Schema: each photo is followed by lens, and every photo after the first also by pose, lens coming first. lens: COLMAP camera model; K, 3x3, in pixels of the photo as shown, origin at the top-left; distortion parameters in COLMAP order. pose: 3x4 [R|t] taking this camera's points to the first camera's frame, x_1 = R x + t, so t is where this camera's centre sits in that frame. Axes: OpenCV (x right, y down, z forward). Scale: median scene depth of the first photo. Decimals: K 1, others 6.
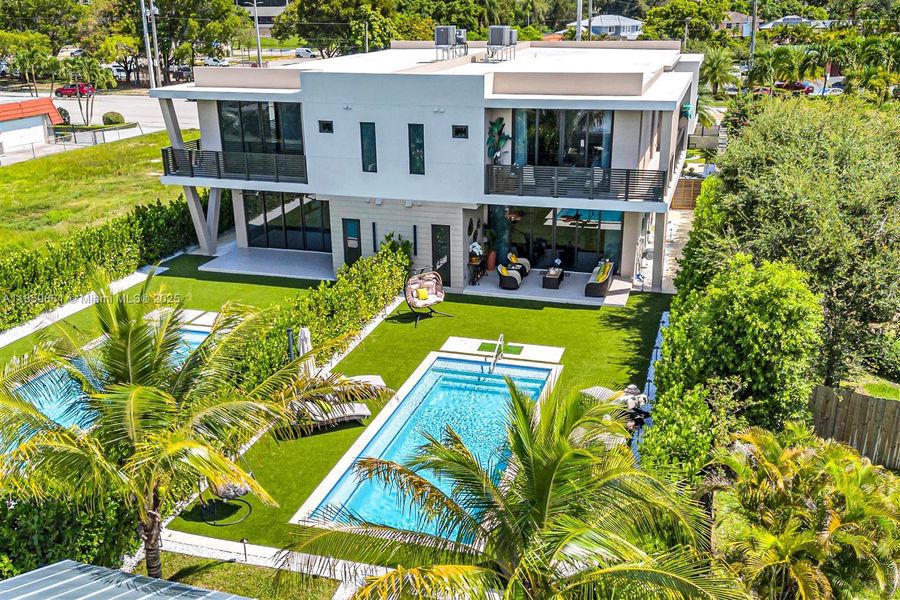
lens RADIAL K [[846.9, 0, 450.0], [0, 846.9, 300.0], [0, 0, 1]] dist [0.002482, 0.001064]
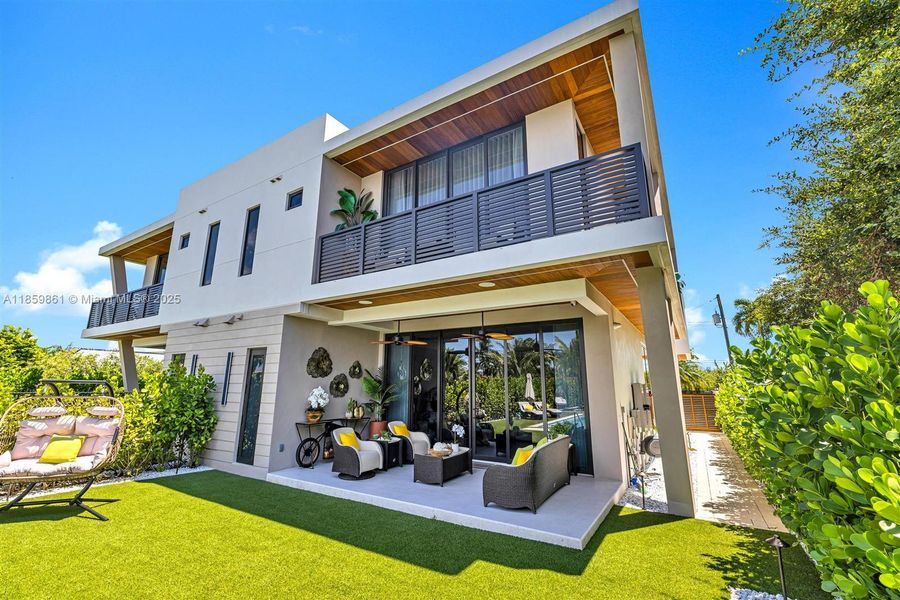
lens RADIAL K [[383.0, 0, 449.3], [0, 383.0, 289.5], [0, 0, 1]] dist [0.000951, 0.000180]
pose [[0.966466, -0.049032, -0.252070, 0.191422], [-0.098103, 0.836649, -0.538882, 0.010147], [0.237317, 0.545540, 0.803783, 0.783568]]
